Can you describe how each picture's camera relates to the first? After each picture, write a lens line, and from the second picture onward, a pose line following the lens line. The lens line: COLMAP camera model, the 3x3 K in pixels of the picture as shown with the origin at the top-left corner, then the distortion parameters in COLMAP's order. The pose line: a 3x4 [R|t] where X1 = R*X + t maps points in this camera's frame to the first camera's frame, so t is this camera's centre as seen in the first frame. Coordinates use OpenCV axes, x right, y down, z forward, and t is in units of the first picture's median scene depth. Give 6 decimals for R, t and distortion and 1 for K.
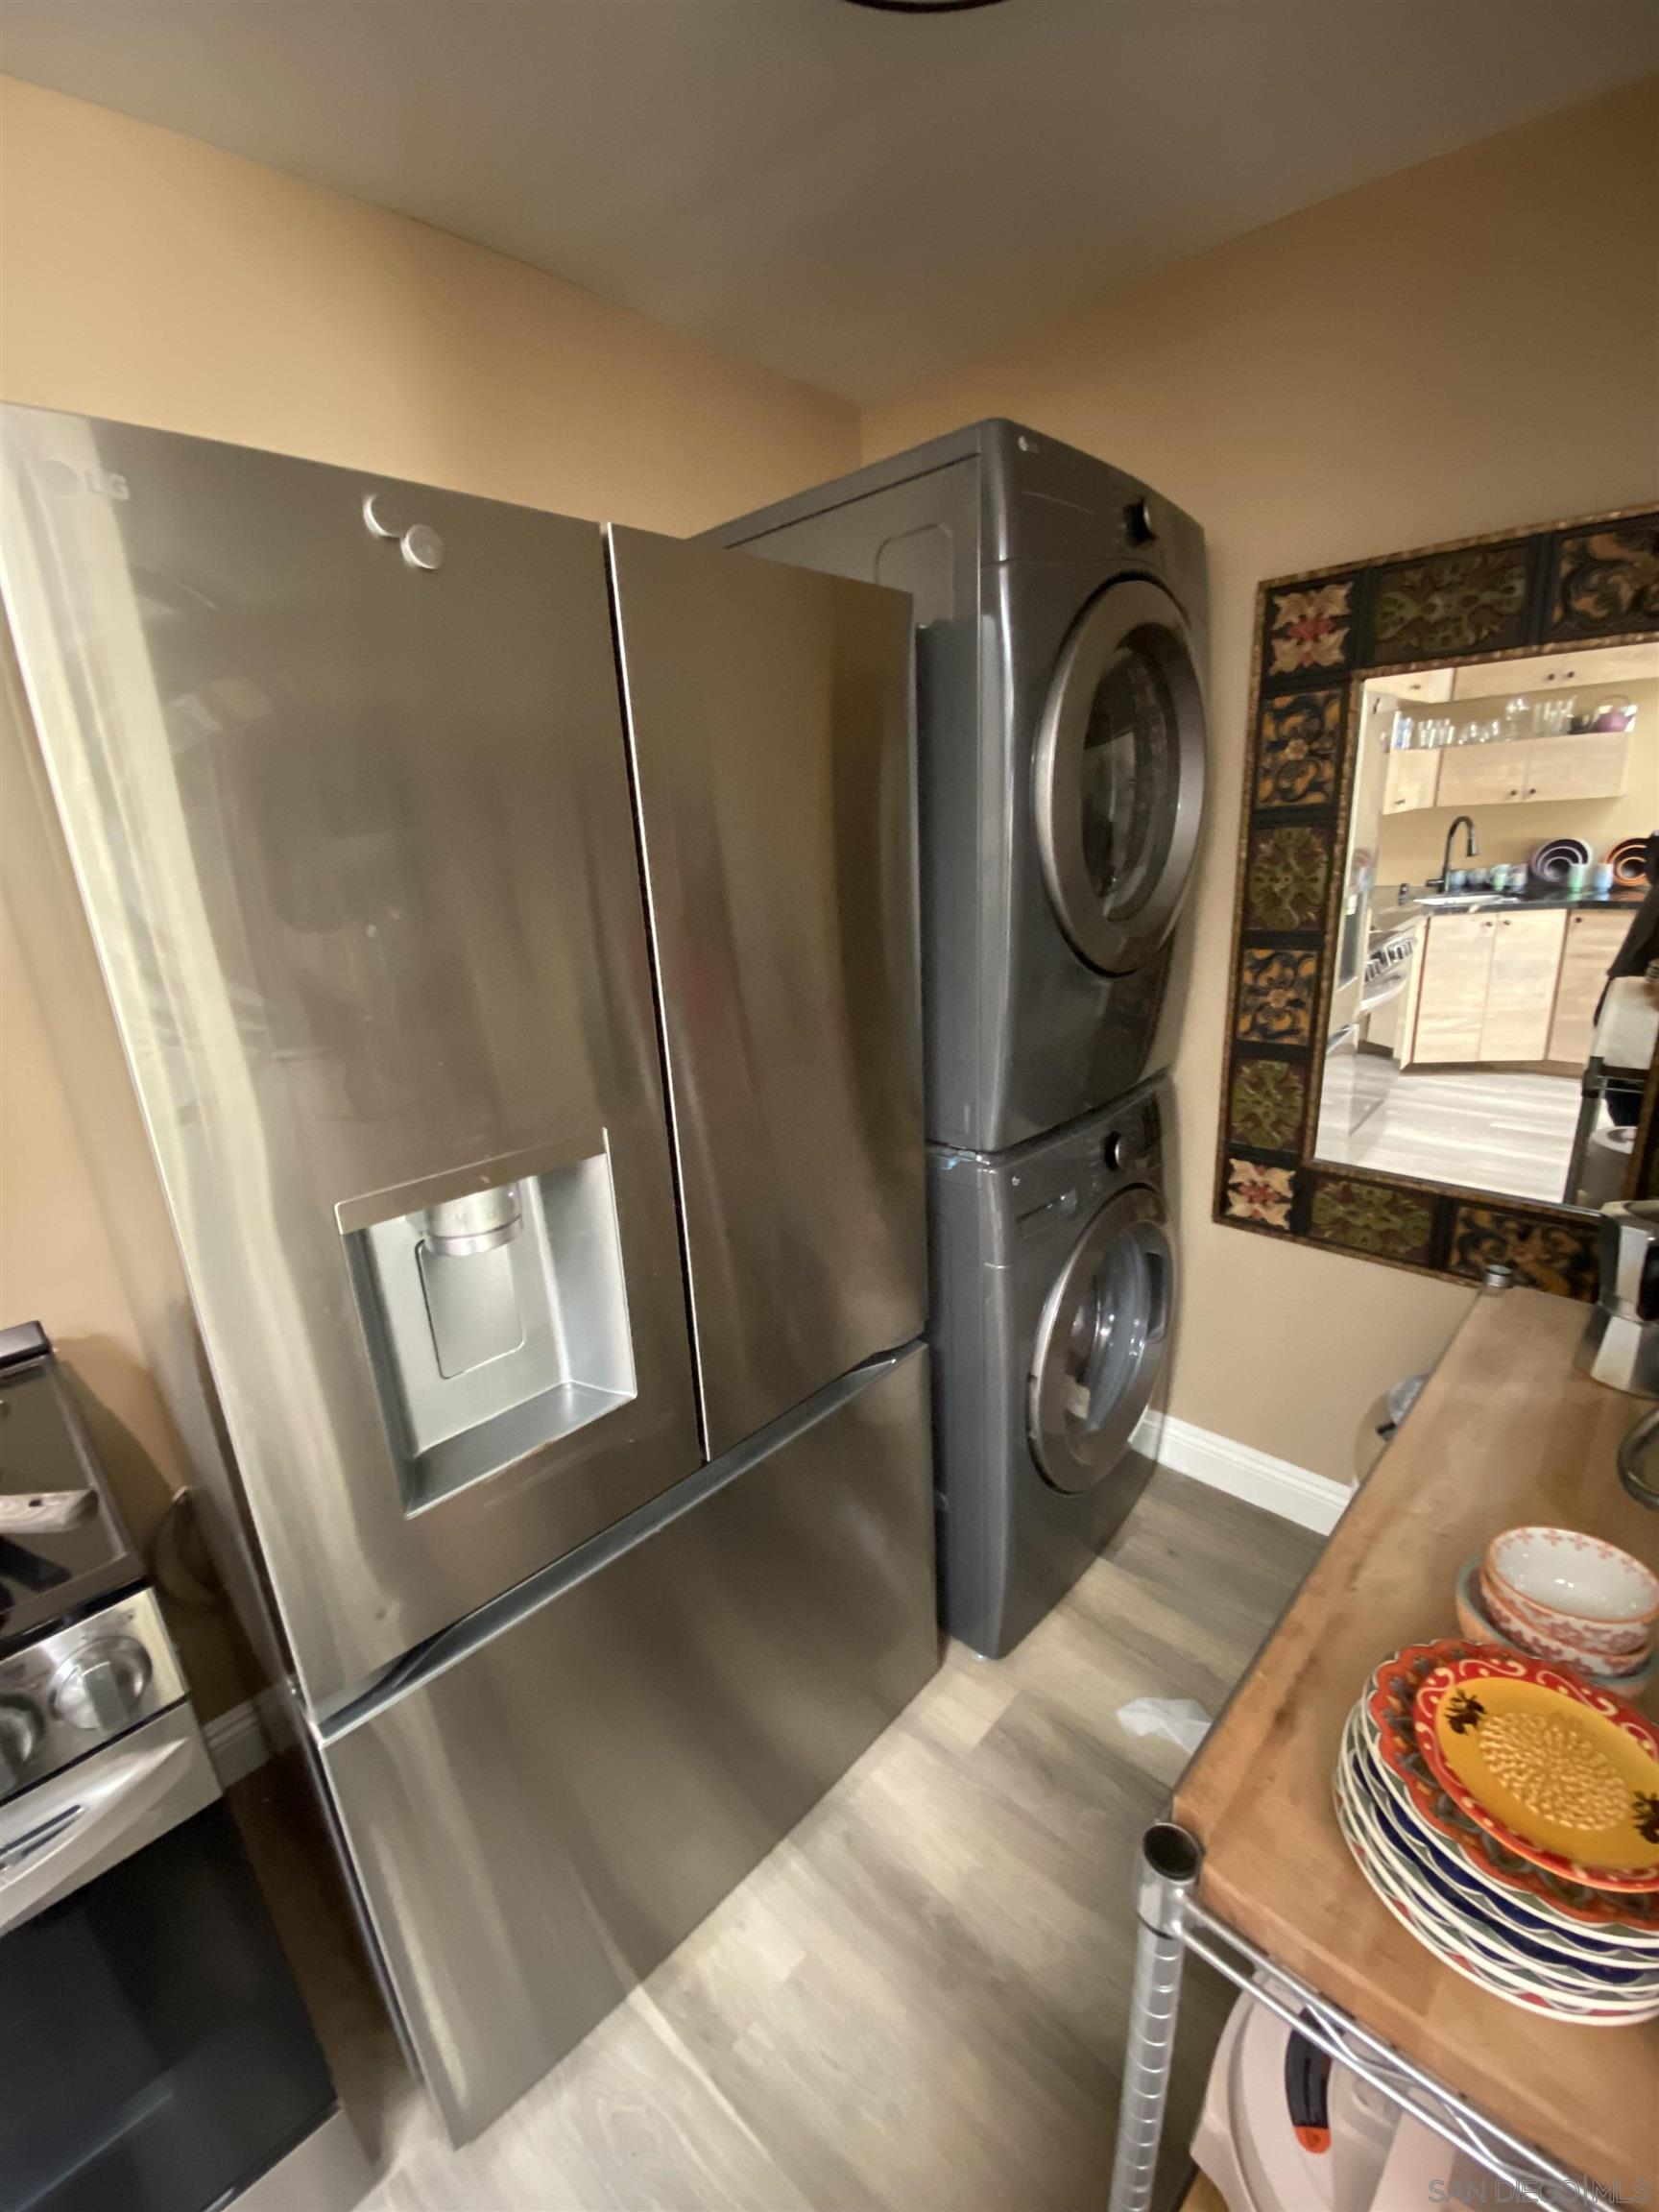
lens RADIAL K [[918.4, 0, 838.4], [0, 918.4, 1114.7], [0, 0, 1]] dist [0.001477, -0.014979]
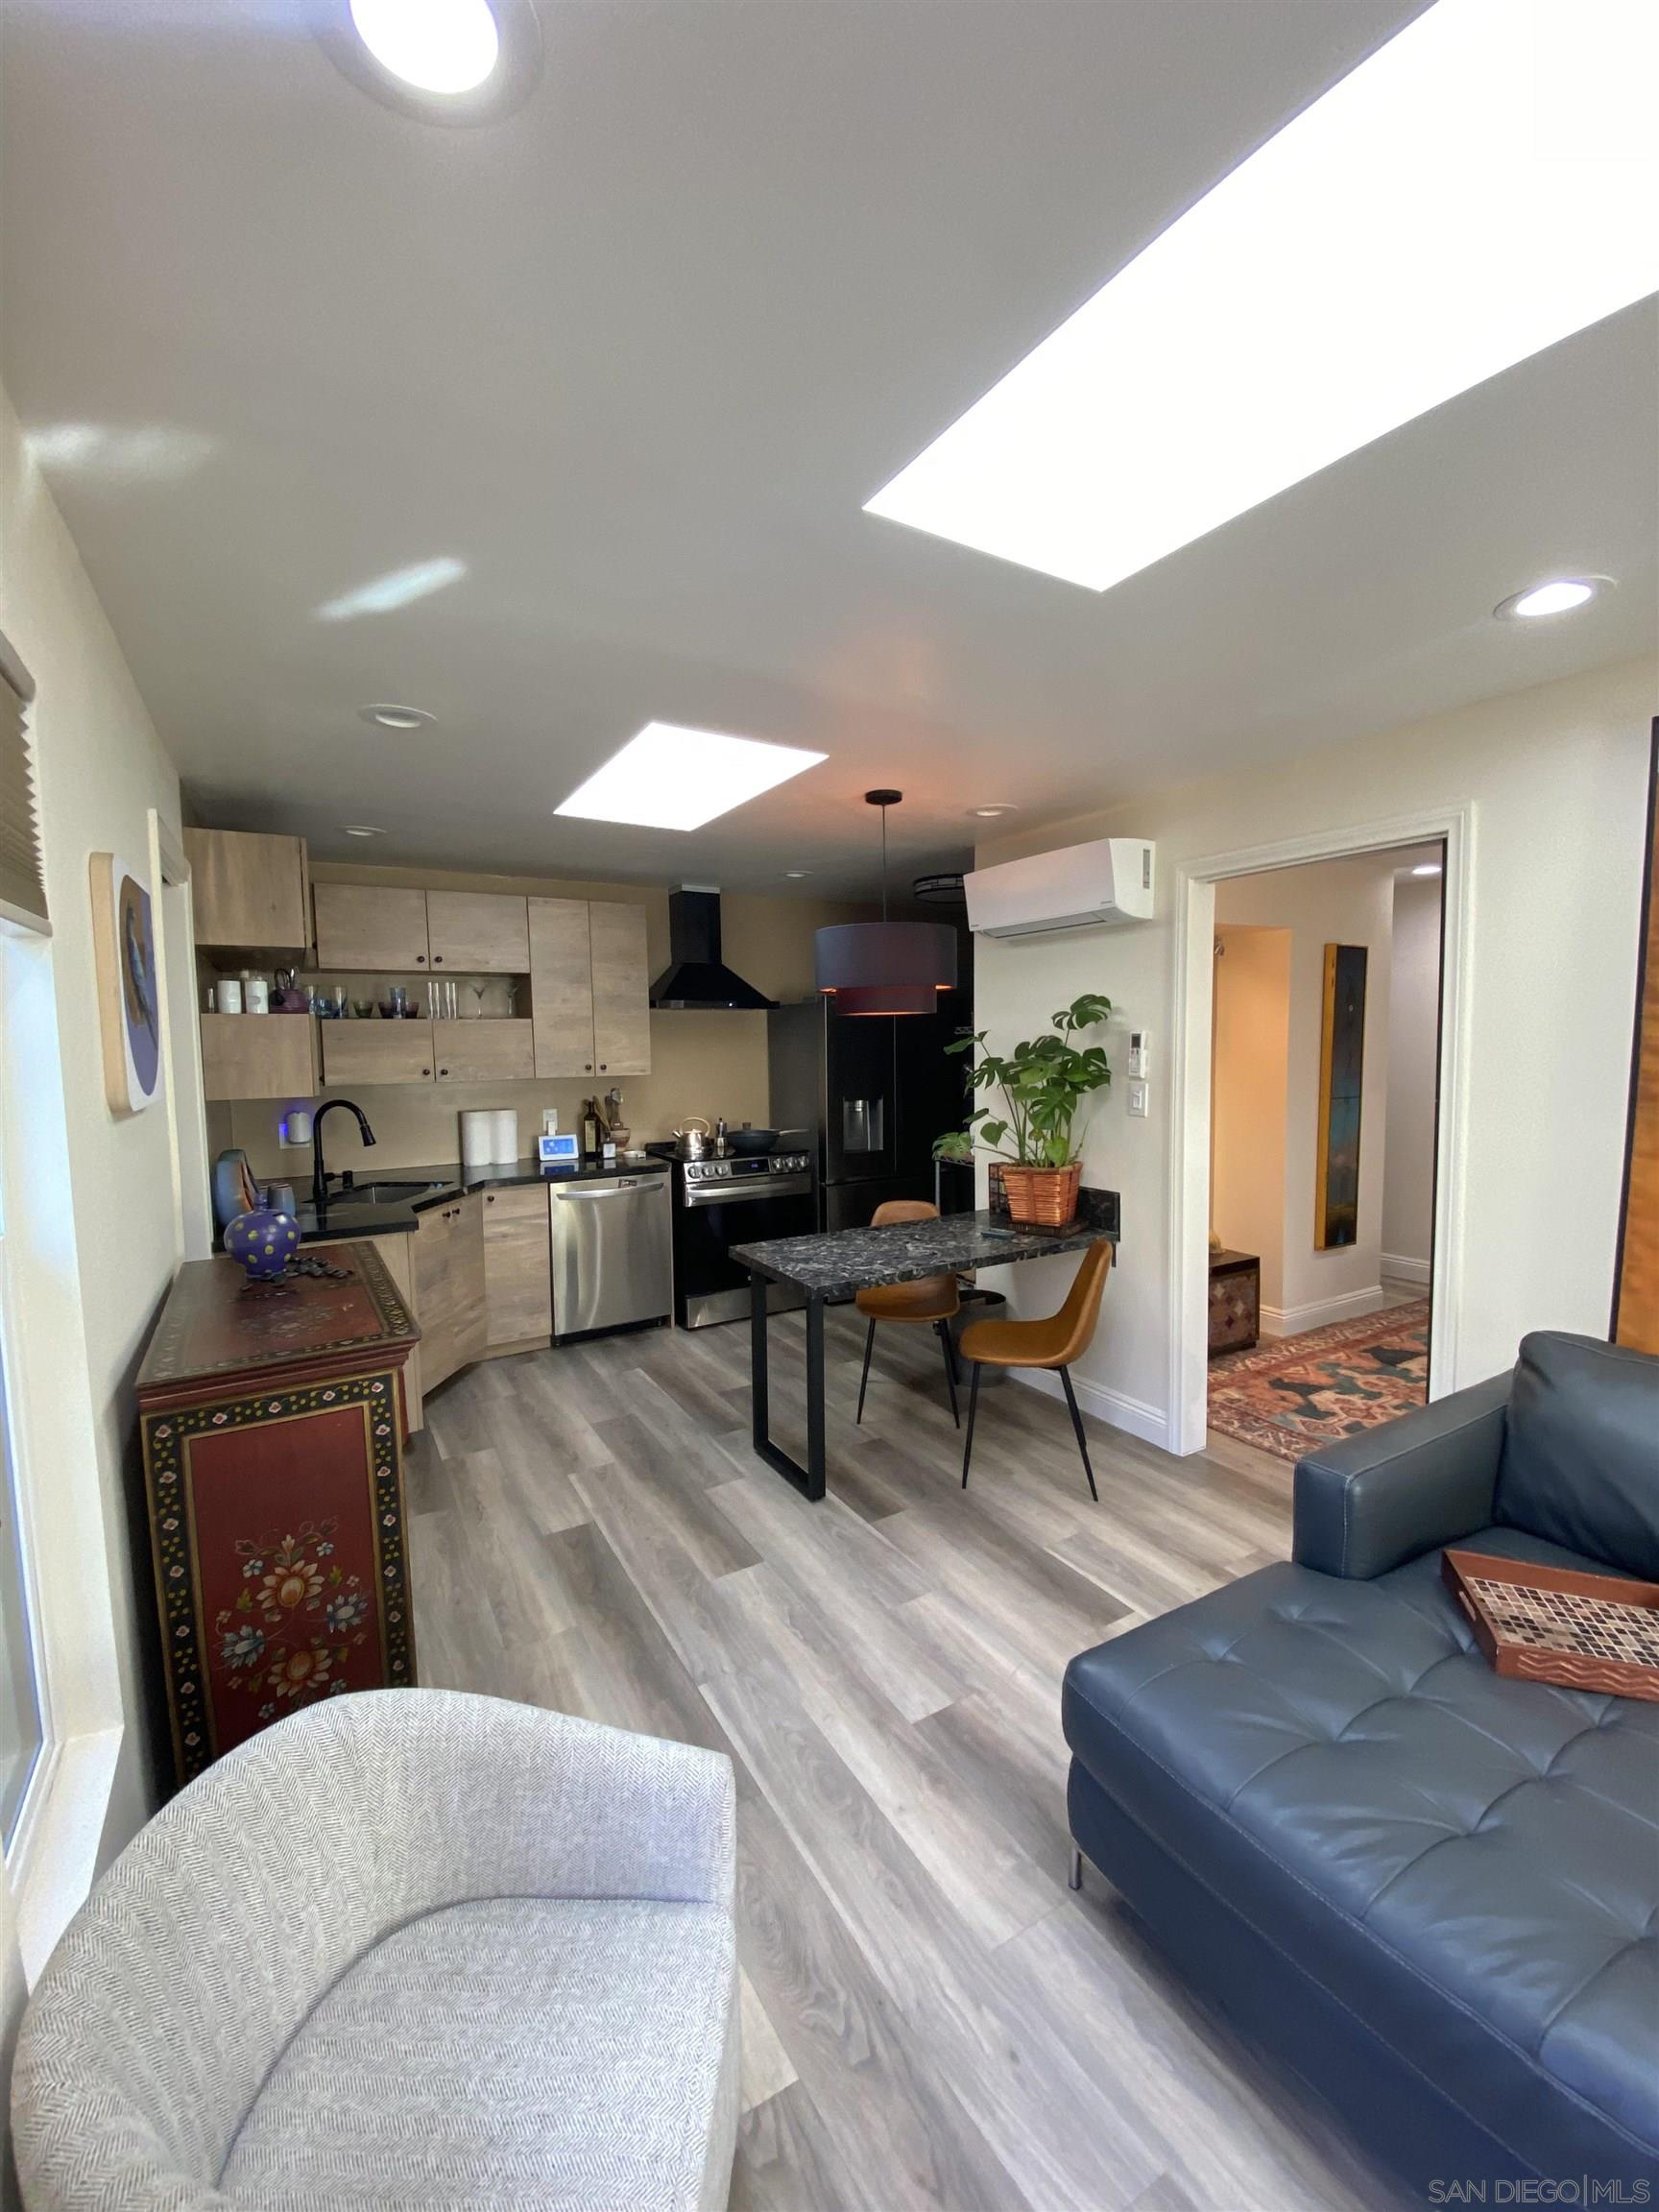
lens RADIAL K [[898.6, 0, 820.4], [0, 898.6, 1105.5], [0, 0, 1]] dist [0.021822, -0.018115]
pose [[0.958209, 0.059803, -0.279750, 0.886153], [-0.116171, 0.974987, -0.189487, 1.125393], [0.261420, 0.214067, 0.941188, -4.106442]]
